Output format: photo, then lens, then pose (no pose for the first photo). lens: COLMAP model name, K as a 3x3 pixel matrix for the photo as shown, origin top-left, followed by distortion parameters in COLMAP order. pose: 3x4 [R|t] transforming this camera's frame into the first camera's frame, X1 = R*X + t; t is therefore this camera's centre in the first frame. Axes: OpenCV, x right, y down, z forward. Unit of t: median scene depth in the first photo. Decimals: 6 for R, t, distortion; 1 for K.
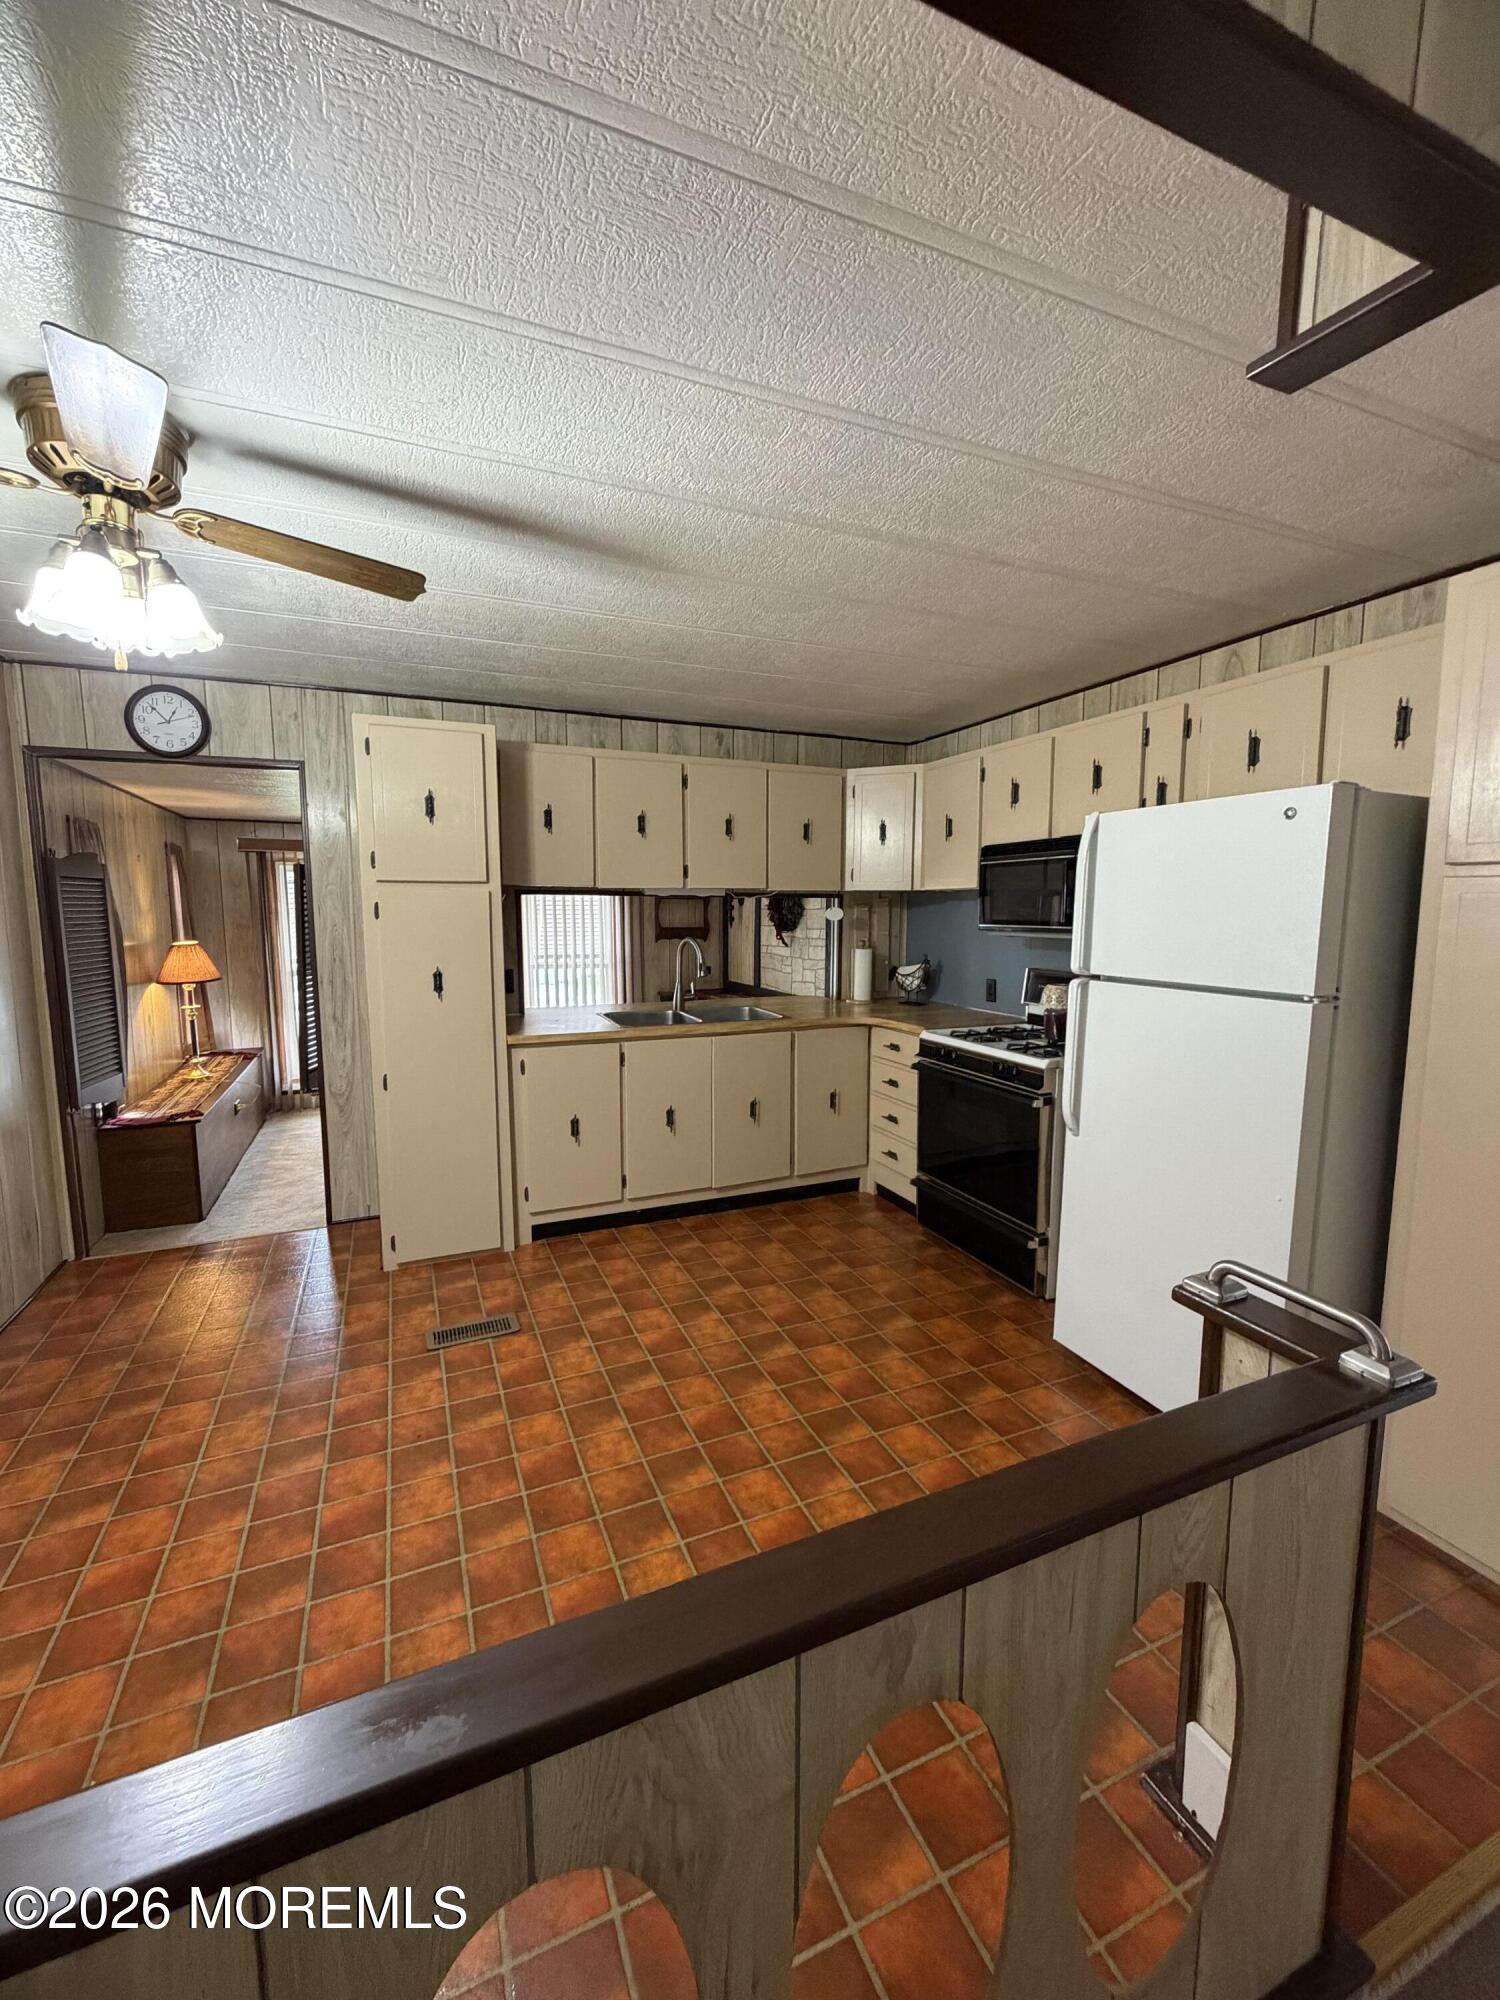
lens RADIAL K [[821.0, 0, 750.2], [0, 821.0, 1012.0], [0, 0, 1]] dist [0.000210, -0.000288]
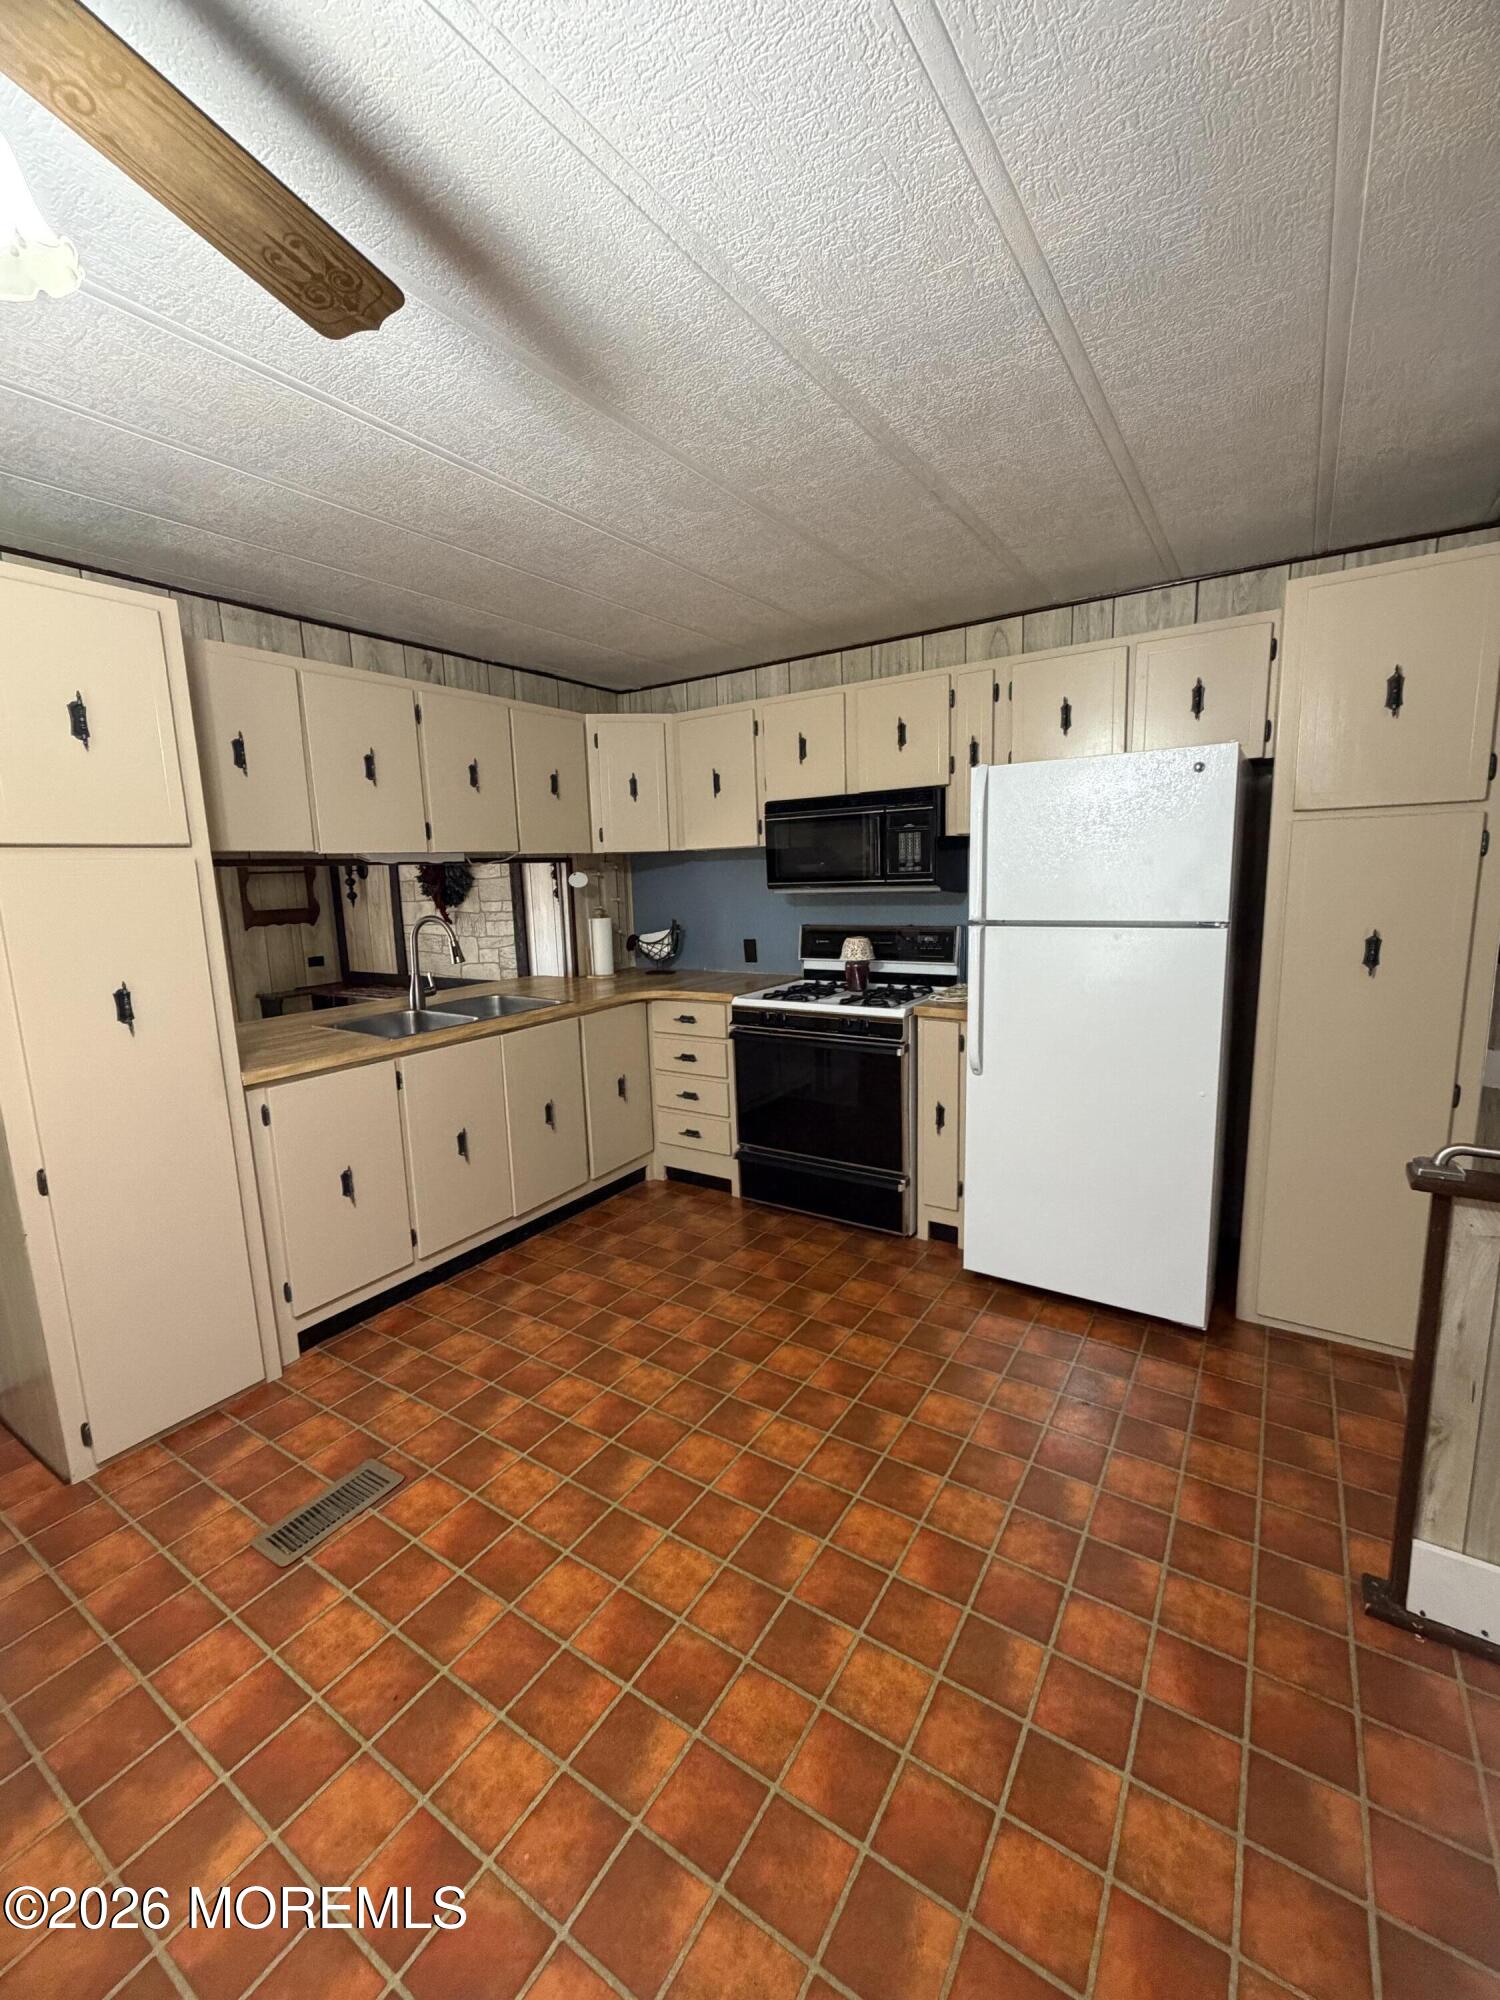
lens RADIAL K [[821.0, 0, 744.4], [0, 821.0, 1008.6], [0, 0, 1]] dist [0.000210, -0.000288]
pose [[0.833690, -0.120440, 0.538939, -0.294798], [0.104130, 0.992706, 0.060767, -0.020615], [-0.542326, 0.005458, 0.840150, 0.197131]]
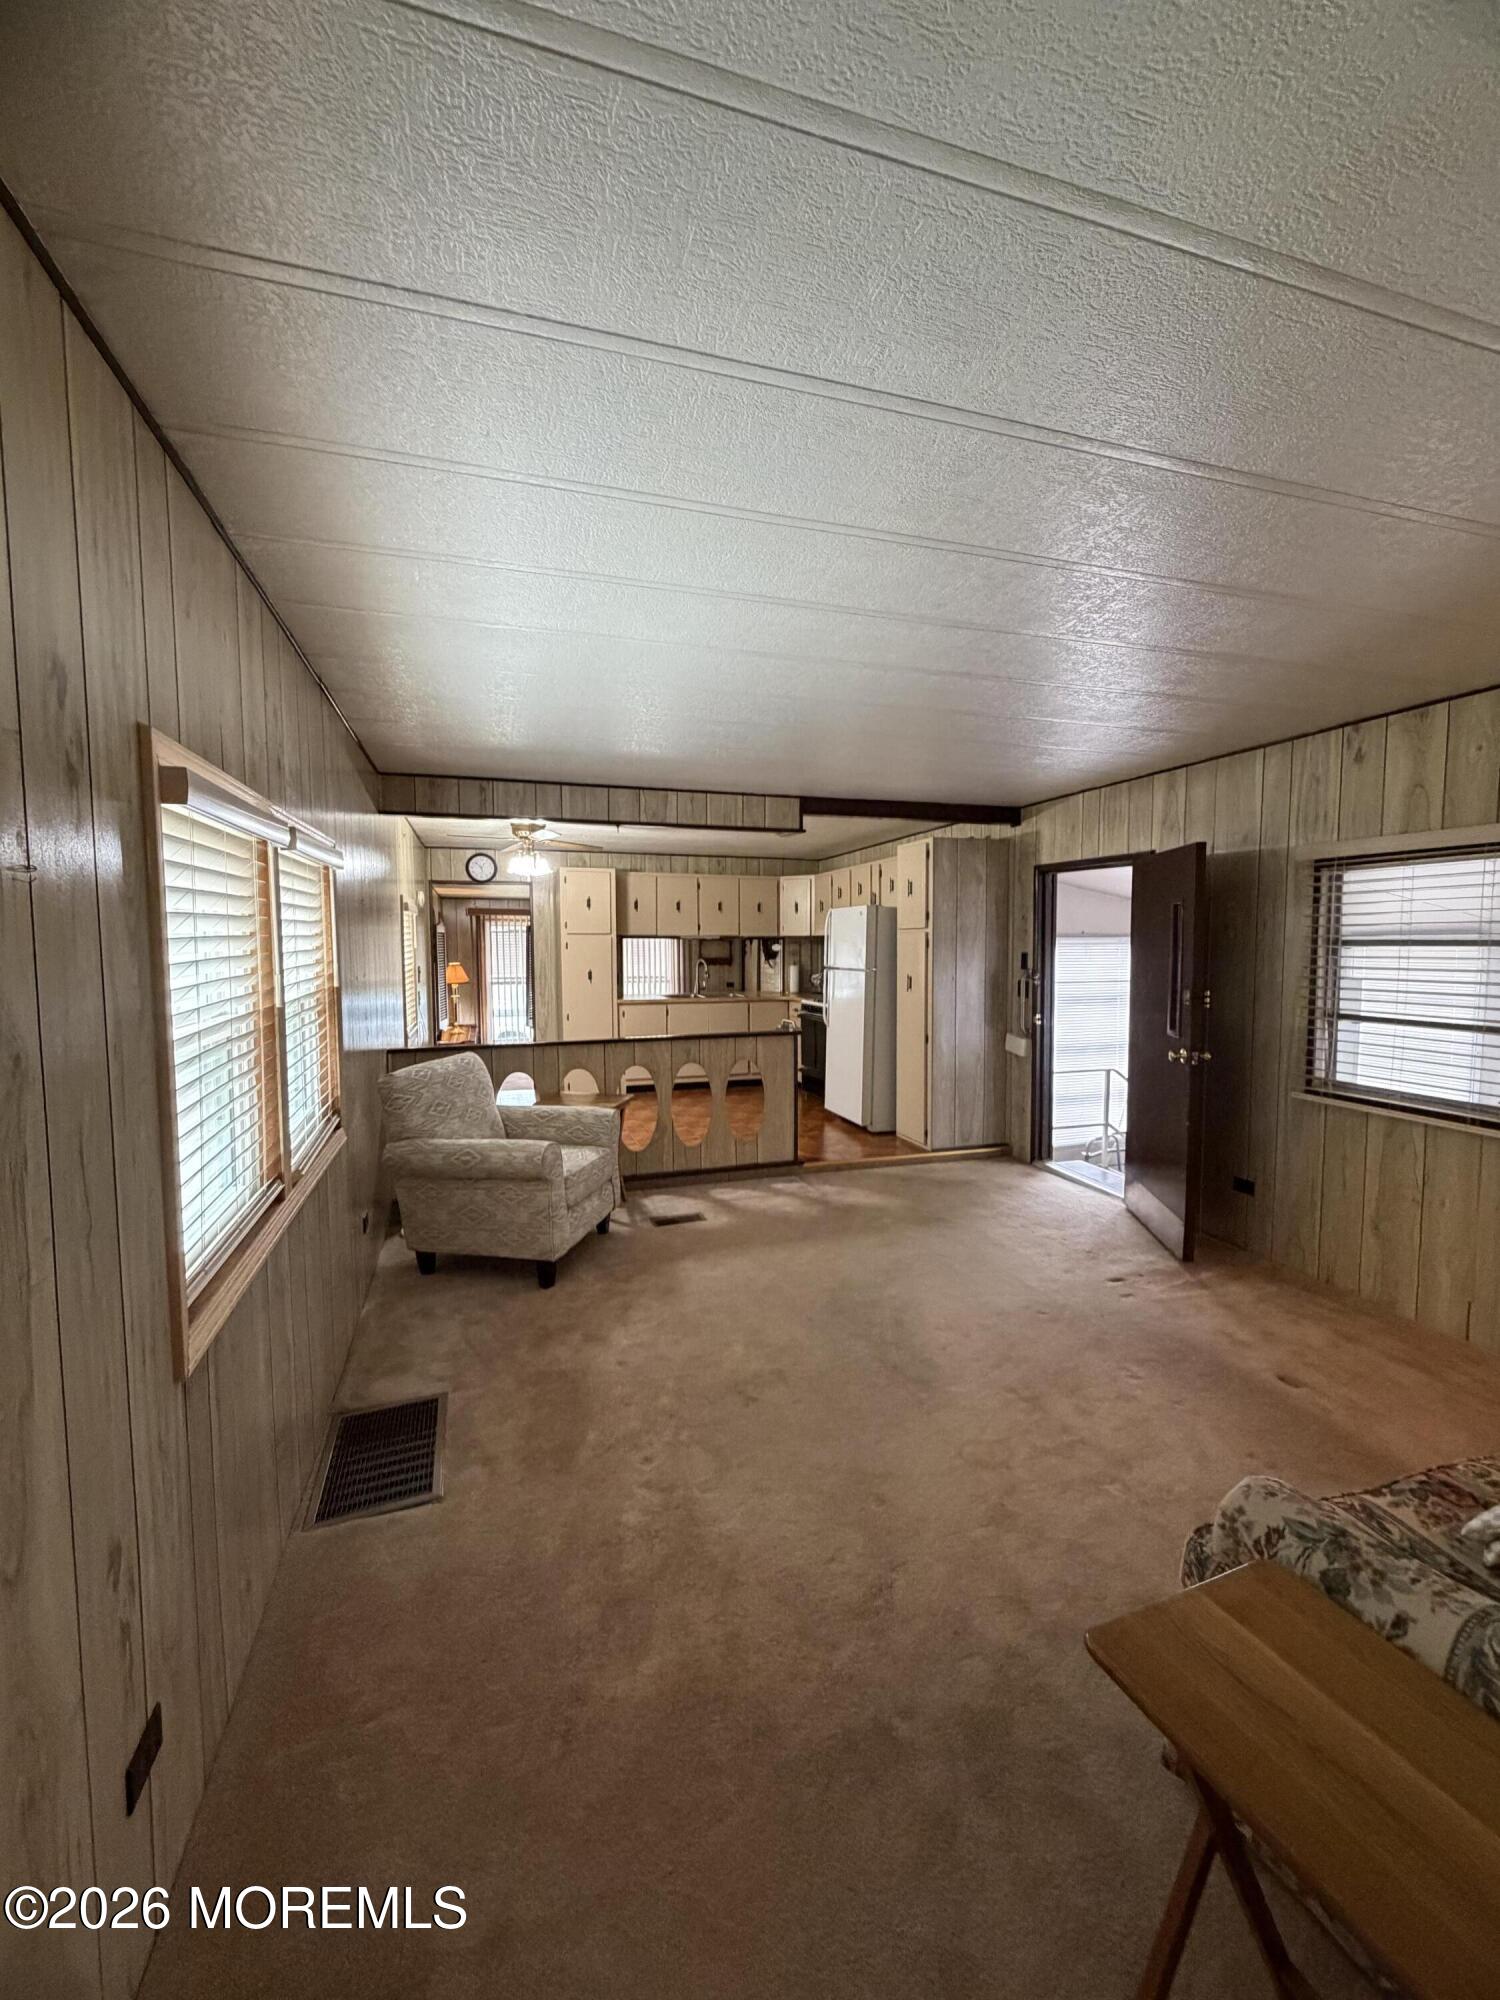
lens RADIAL K [[821.0, 0, 763.6], [0, 821.0, 997.9], [0, 0, 1]] dist [0.000210, -0.000288]
pose [[0.996542, 0.001643, -0.083074, 0.291649], [-0.007411, 0.997577, -0.069171, 0.173619], [0.082759, 0.069547, 0.994140, -1.203896]]
